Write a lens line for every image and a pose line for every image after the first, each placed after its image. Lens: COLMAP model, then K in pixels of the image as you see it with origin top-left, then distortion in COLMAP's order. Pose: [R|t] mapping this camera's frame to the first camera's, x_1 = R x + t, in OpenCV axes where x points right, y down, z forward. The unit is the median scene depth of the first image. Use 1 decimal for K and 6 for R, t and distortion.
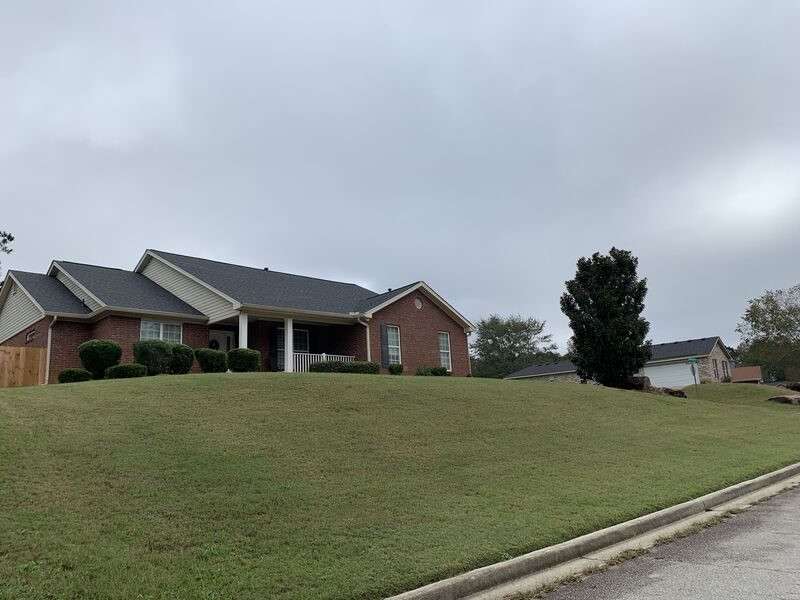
lens RADIAL K [[604.5, 0, 400.0], [0, 604.5, 300.0], [0, 0, 1]] dist [-0.000756, -0.003298]
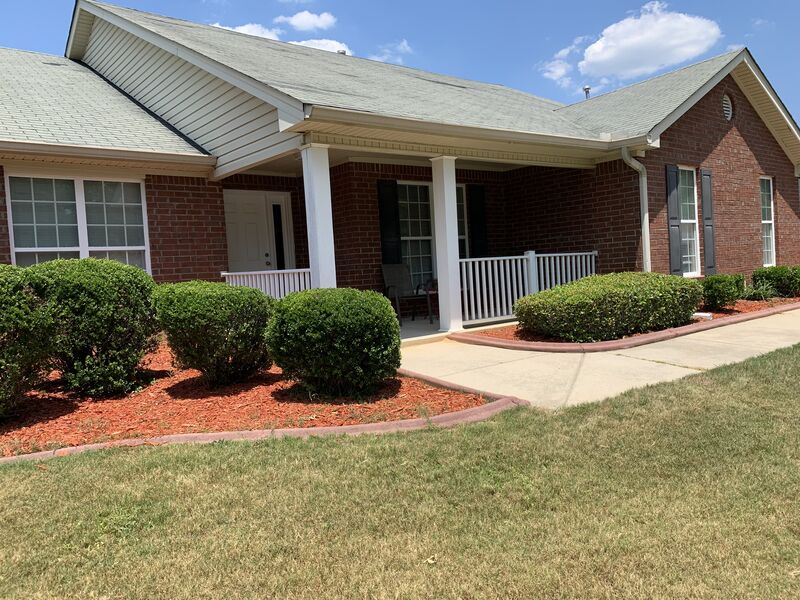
lens RADIAL K [[604.5, 0, 400.0], [0, 604.5, 300.0], [0, 0, 1]] dist [-0.000756, -0.003298]
pose [[0.994333, 0.007494, -0.106043, -0.164484], [0.023066, 0.958540, 0.284024, 0.010209], [0.103775, -0.284860, 0.952935, 0.625385]]
